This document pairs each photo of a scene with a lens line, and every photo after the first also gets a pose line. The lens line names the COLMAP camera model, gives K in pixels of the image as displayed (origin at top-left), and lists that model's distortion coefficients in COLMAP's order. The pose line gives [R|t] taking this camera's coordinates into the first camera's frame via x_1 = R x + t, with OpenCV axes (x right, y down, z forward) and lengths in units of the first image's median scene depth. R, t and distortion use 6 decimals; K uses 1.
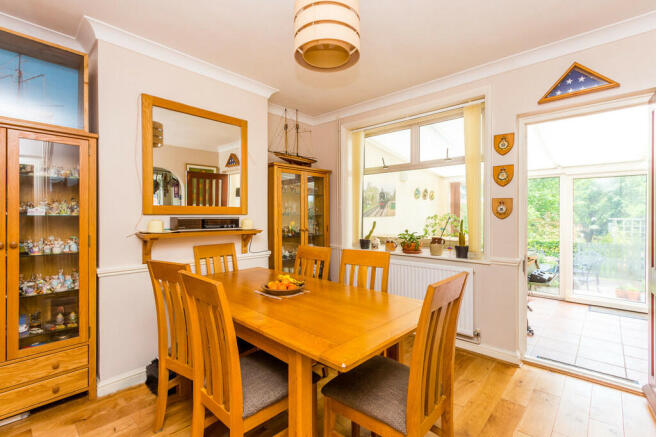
lens RADIAL K [[302.9, 0, 325.6], [0, 302.9, 217.5], [0, 0, 1]] dist [0.001153, 0.000289]
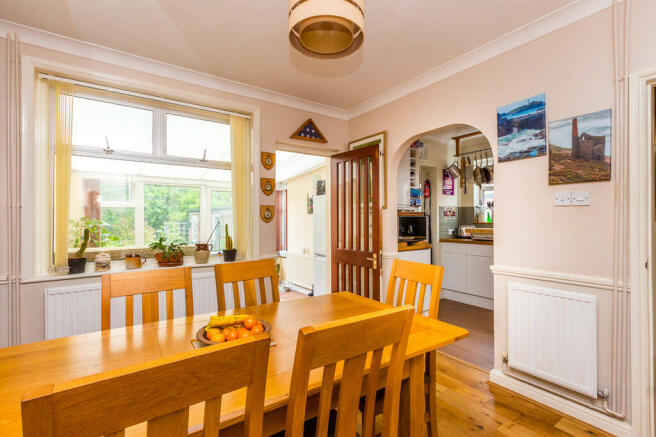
lens RADIAL K [[302.9, 0, 326.9], [0, 302.9, 220.0], [0, 0, 1]] dist [0.001153, 0.000289]
pose [[0.204343, -0.000367, 0.978899, -0.486346], [0.007957, 0.999968, -0.001286, -0.002140], [-0.978867, 0.008052, 0.204339, 0.464839]]
